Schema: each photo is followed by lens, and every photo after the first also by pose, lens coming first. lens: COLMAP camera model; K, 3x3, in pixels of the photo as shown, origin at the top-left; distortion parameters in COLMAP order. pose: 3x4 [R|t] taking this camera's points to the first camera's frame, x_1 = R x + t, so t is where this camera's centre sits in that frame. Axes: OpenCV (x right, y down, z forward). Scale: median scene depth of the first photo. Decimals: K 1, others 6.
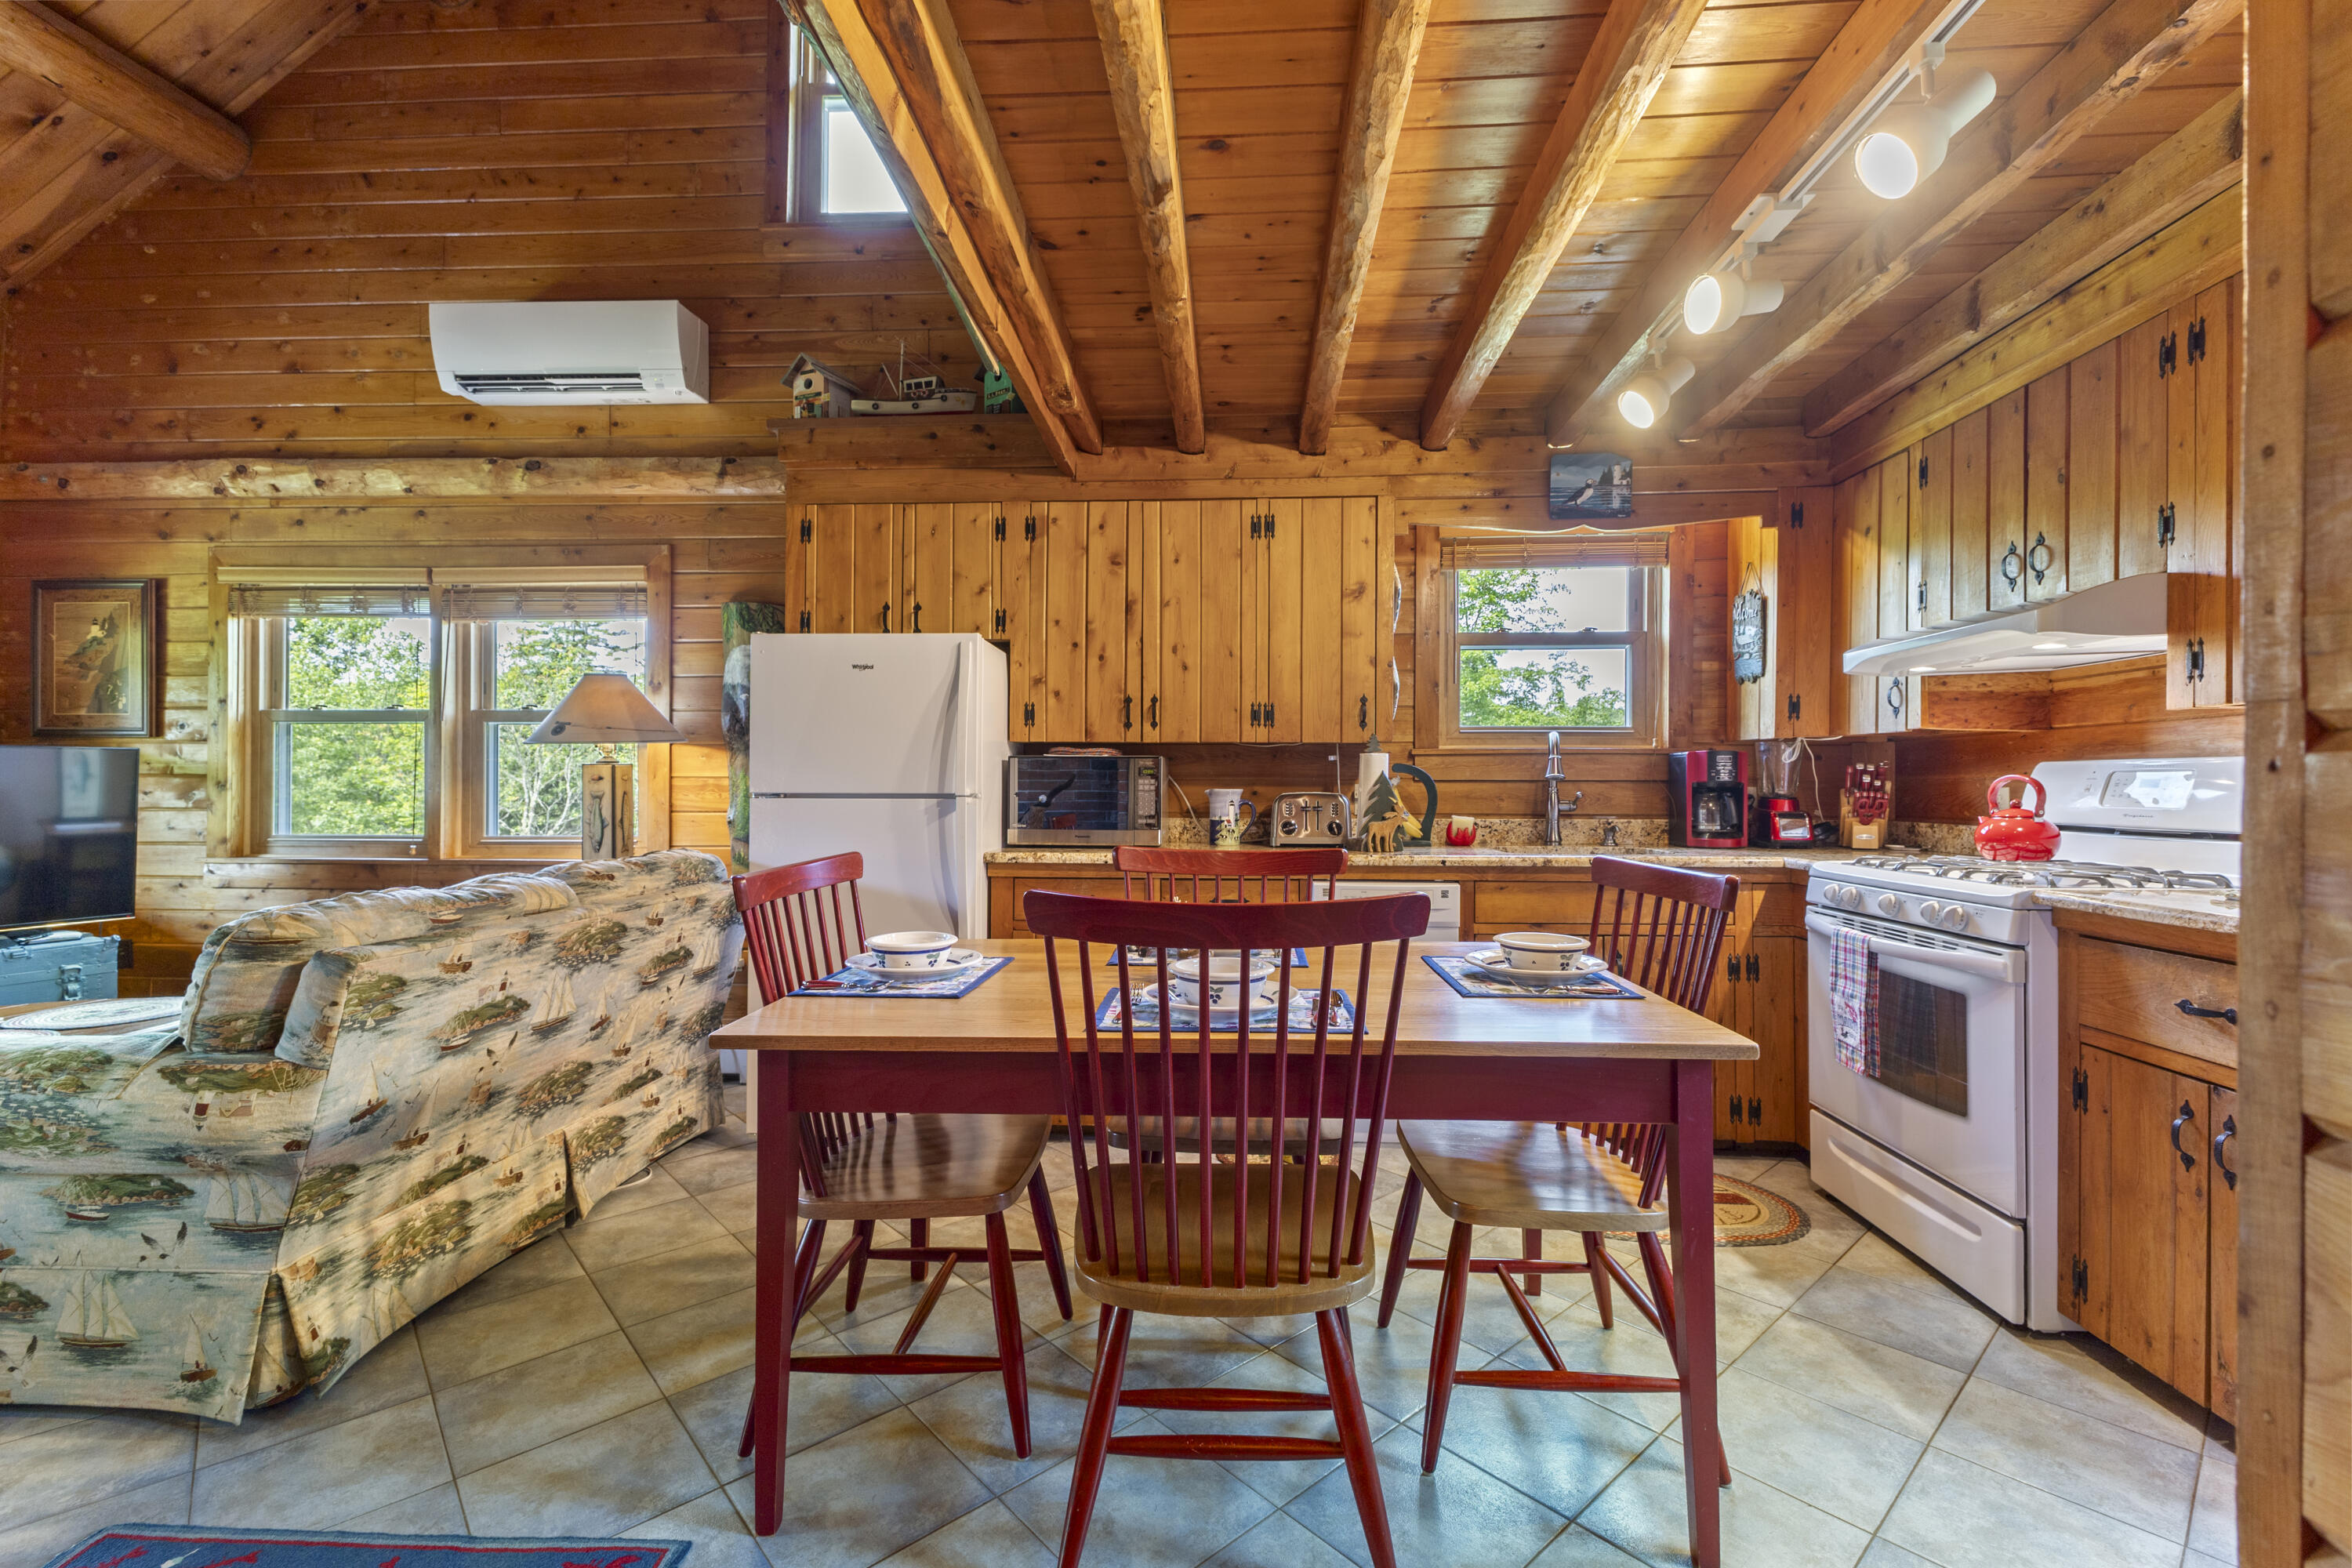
lens RADIAL K [[1029.0, 0, 1198.6], [0, 1029.0, 786.5], [0, 0, 1]] dist [0.015741, -0.001995]
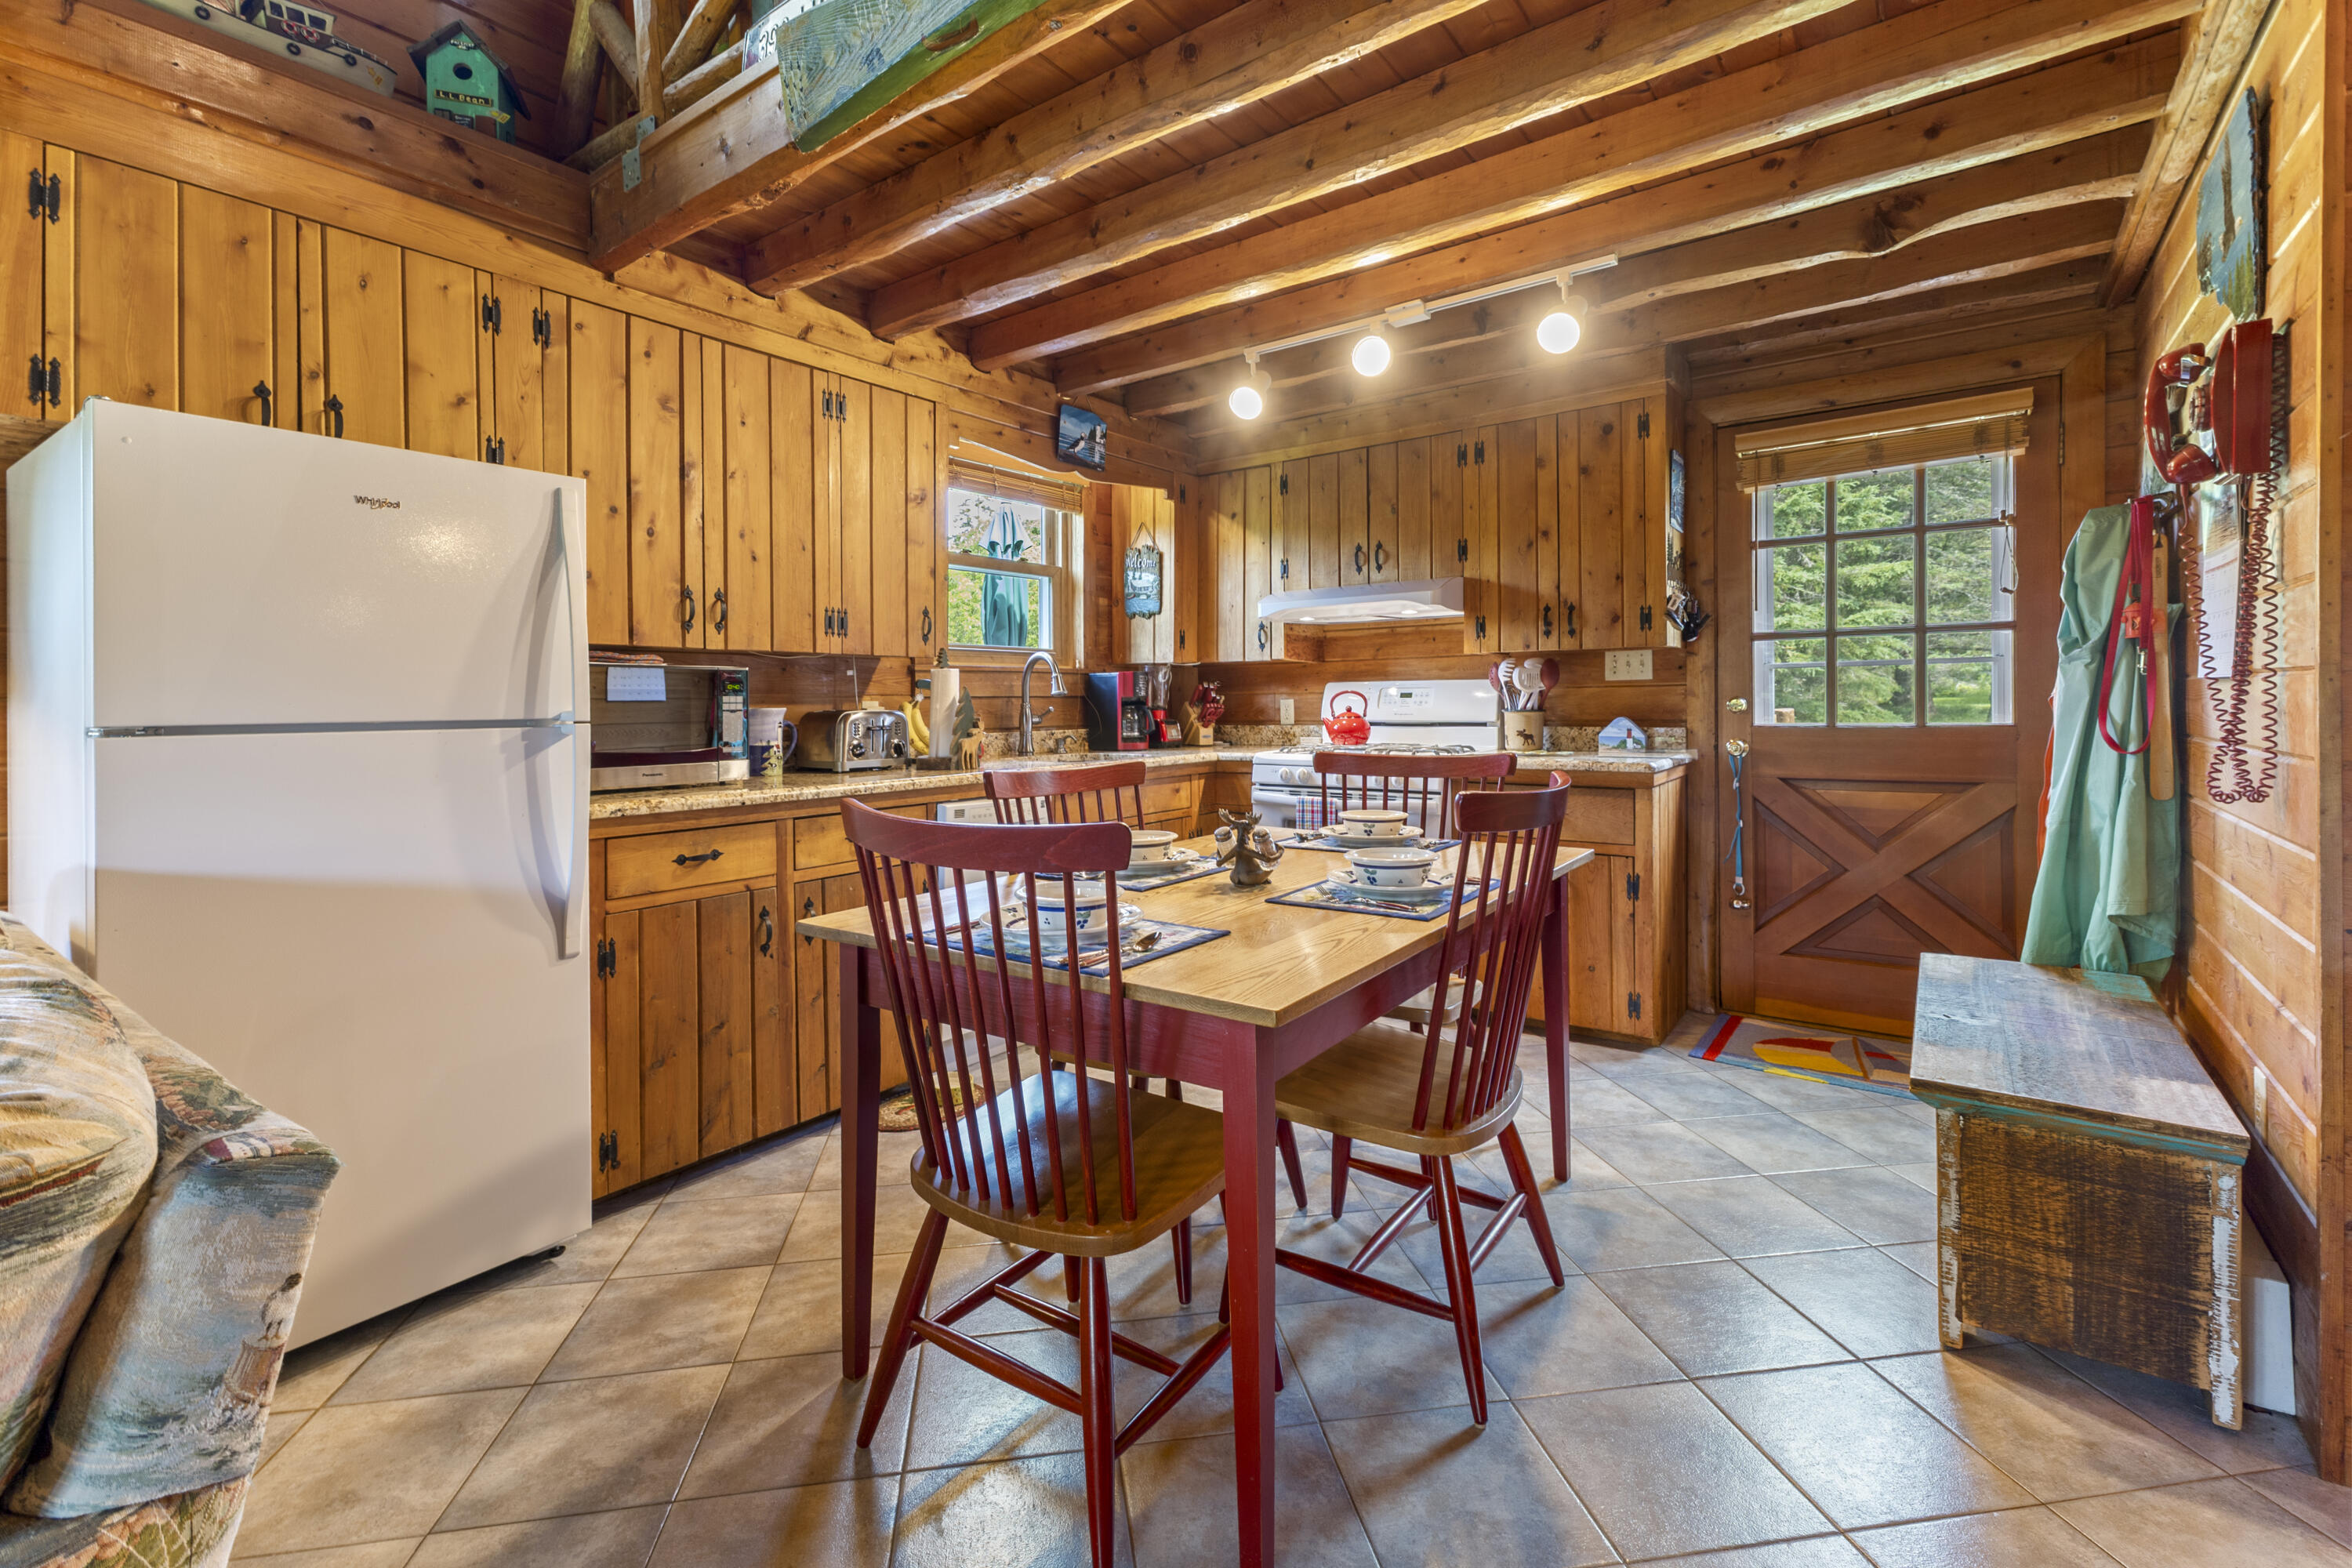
lens RADIAL K [[1029.0, 0, 1227.6], [0, 1029.0, 698.8], [0, 0, 1]] dist [0.015741, -0.001995]
pose [[0.532277, -0.006445, 0.846546, -0.505416], [0.011734, 0.999931, 0.000235, -0.001088], [-0.846489, 0.009808, 0.532316, 0.259082]]
